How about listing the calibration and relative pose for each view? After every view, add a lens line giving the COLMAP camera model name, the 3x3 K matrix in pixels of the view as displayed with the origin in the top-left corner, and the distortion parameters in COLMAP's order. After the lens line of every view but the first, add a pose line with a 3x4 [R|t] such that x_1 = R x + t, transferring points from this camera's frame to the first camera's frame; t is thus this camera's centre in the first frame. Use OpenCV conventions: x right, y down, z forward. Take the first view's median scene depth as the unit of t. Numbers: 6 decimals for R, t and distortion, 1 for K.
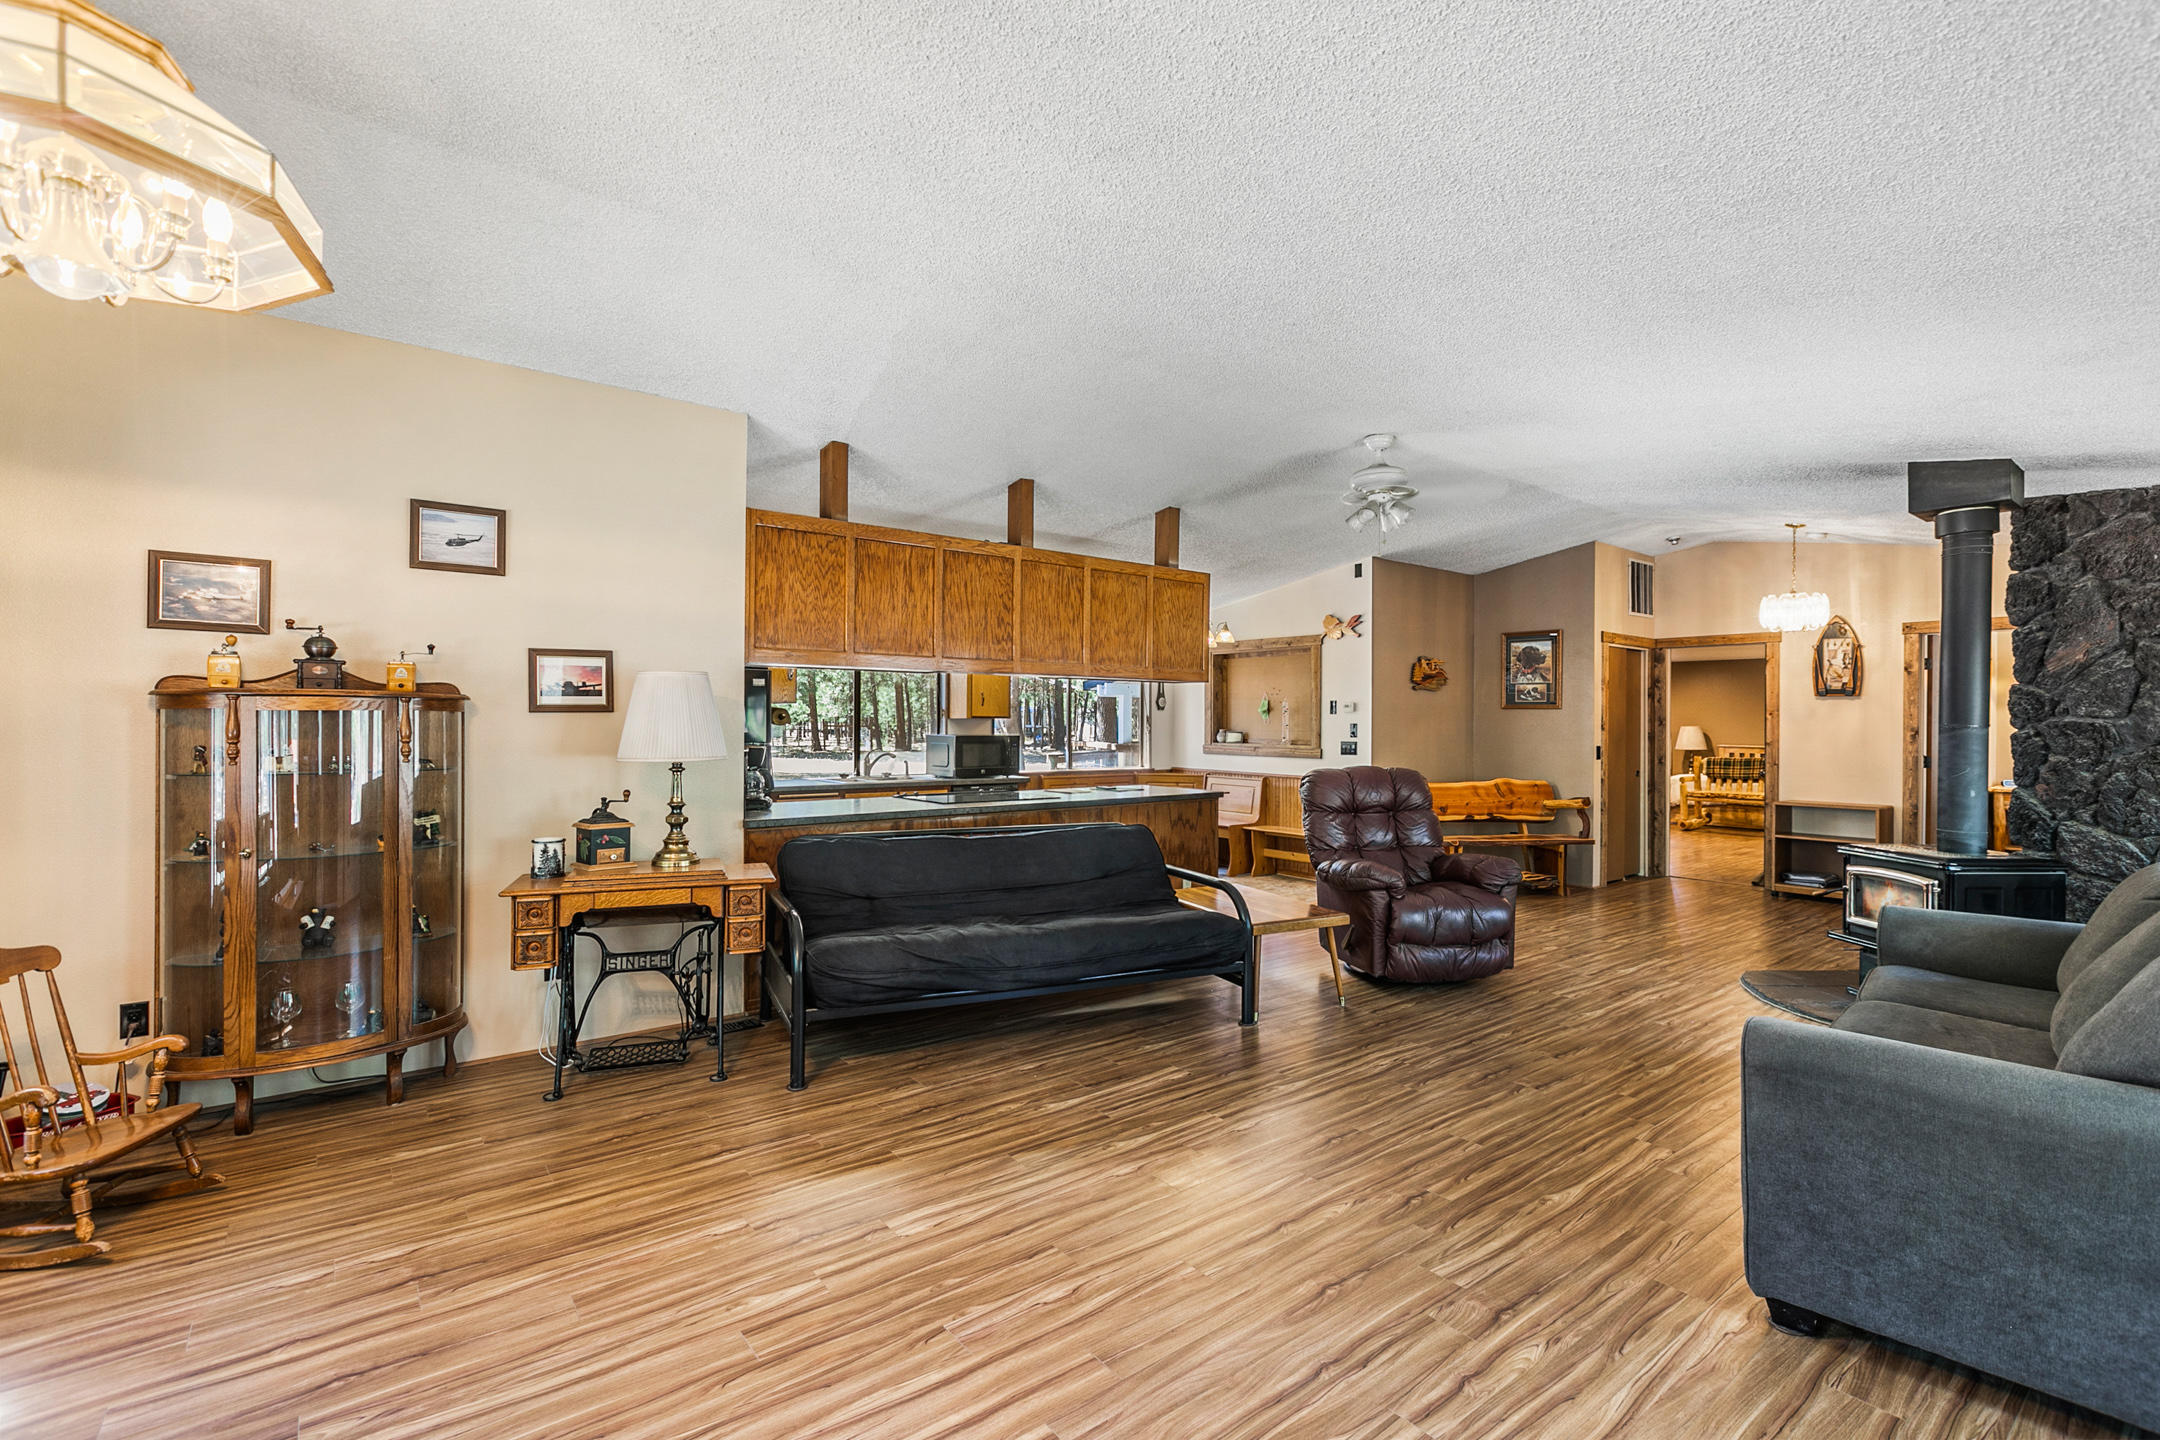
lens RADIAL K [[963.5, 0, 1070.1], [0, 963.5, 720.7], [0, 0, 1]] dist [0.001034, 0.000104]
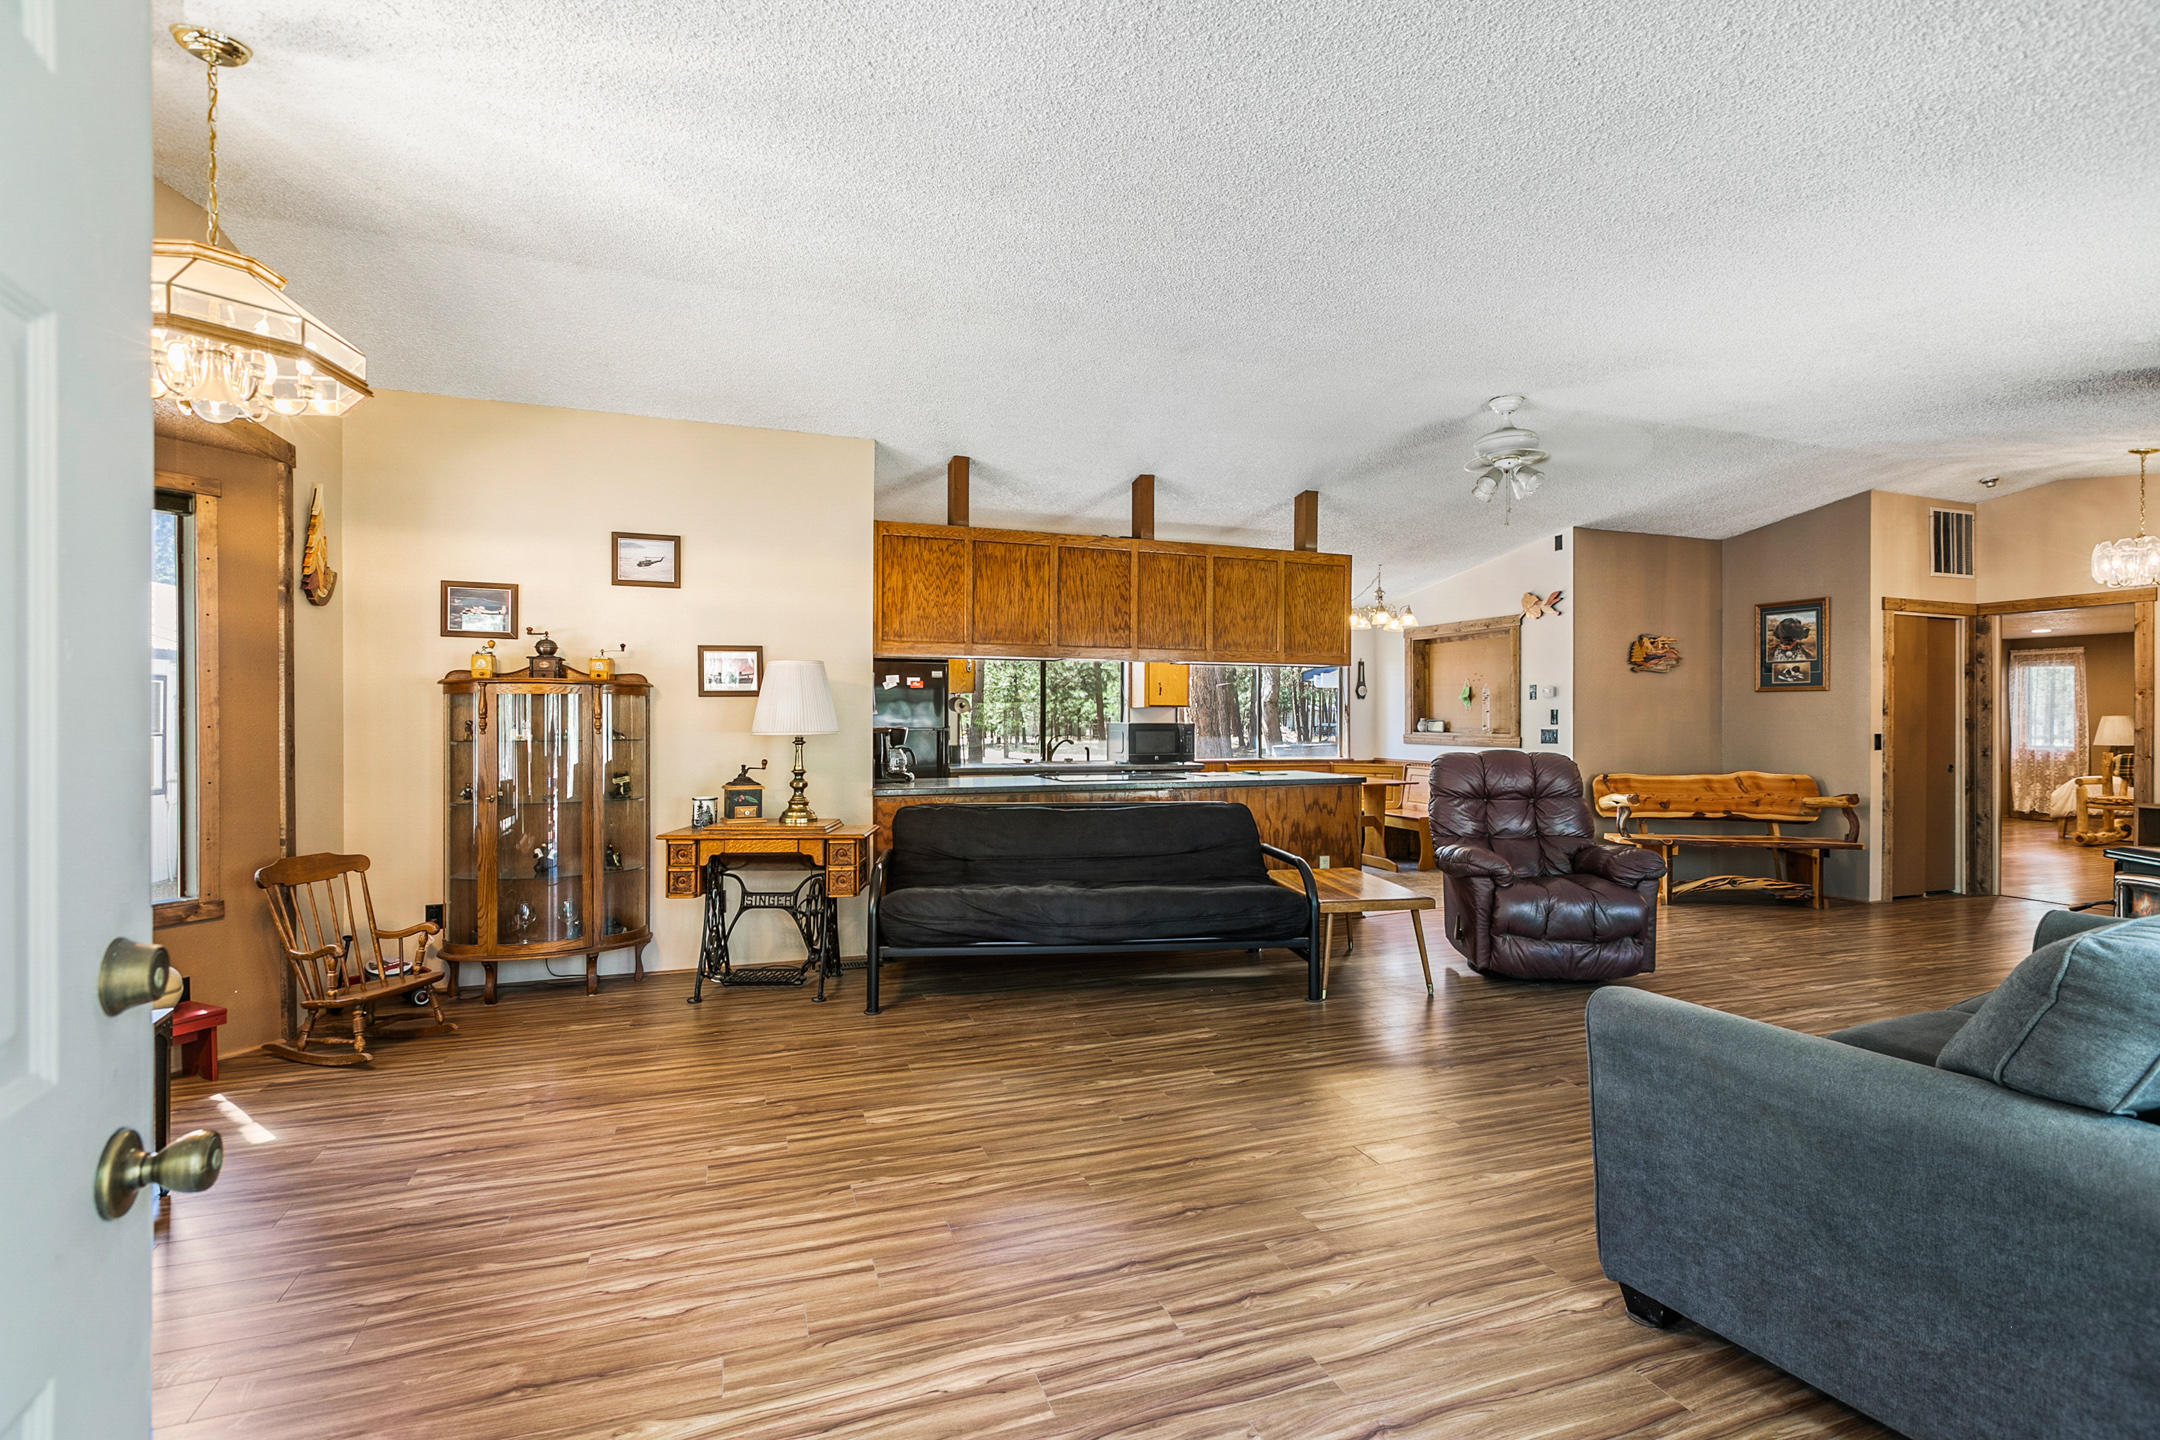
lens RADIAL K [[963.5, 0, 1070.1], [0, 963.5, 720.7], [0, 0, 1]] dist [0.001034, 0.000104]
pose [[0.951296, -0.003971, -0.308252, 0.262631], [0.004009, 0.999992, -0.000509, 0.023437], [0.308251, -0.000751, 0.951305, -0.034749]]
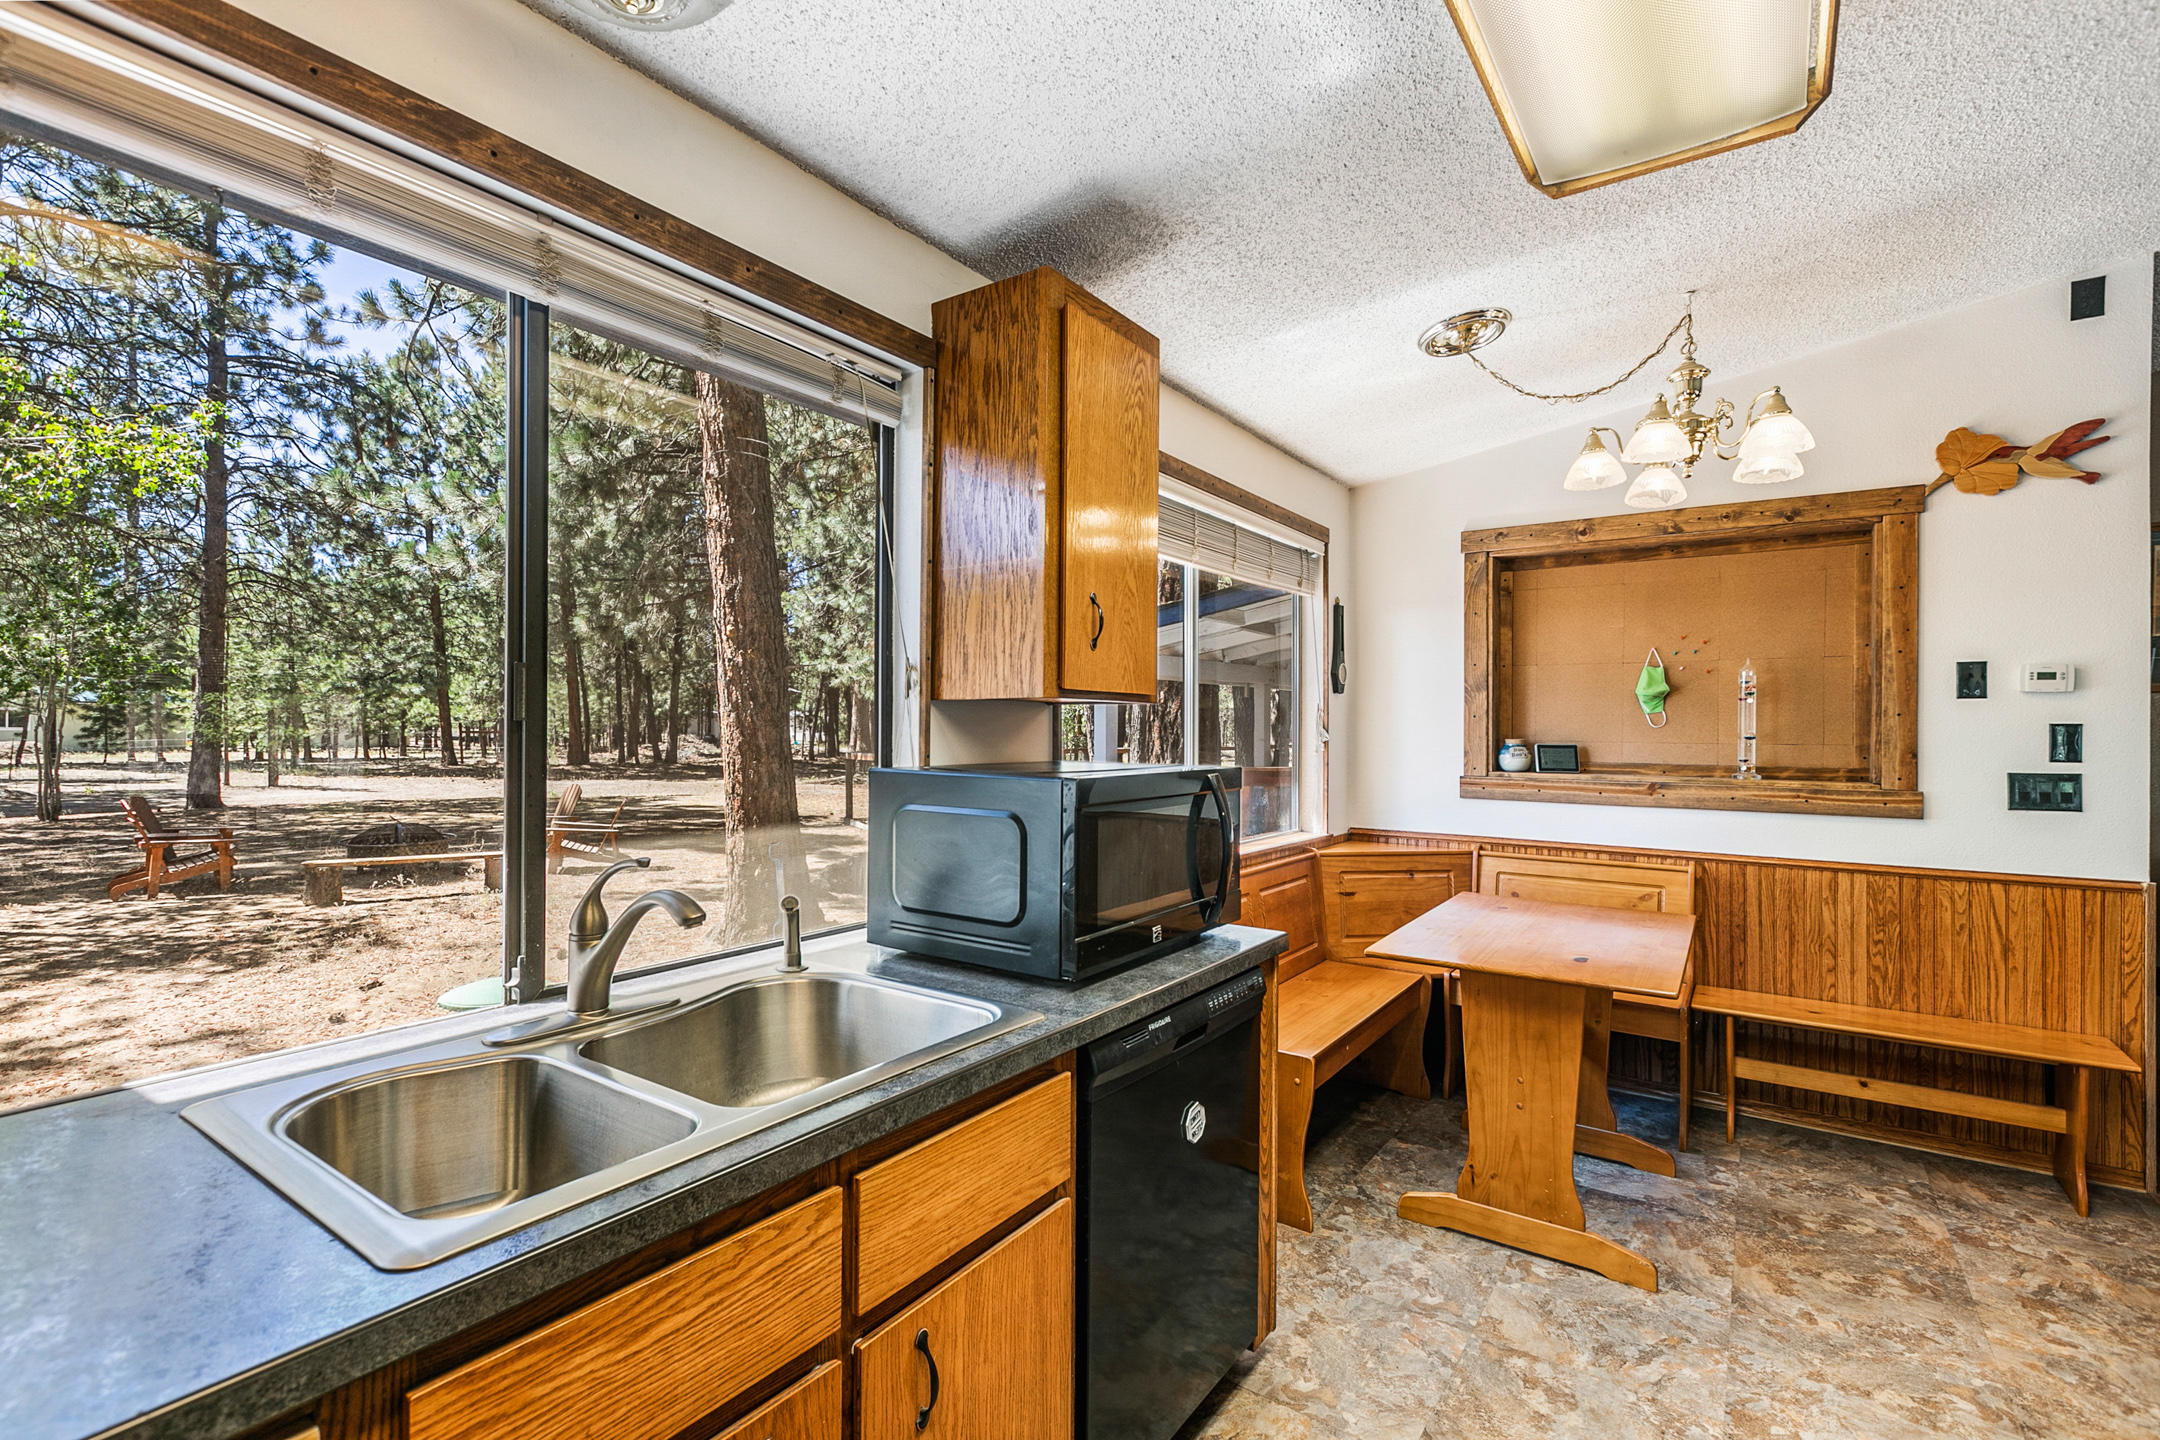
lens RADIAL K [[980.1, 0, 1073.3], [0, 980.1, 725.1], [0, 0, 1]] dist [0.001861, -0.000313]
pose [[0.954281, 0.001822, 0.298905, -0.325622], [-0.001327, 0.999997, -0.001859, 0.009039], [-0.298908, 0.001378, 0.954281, 1.445862]]
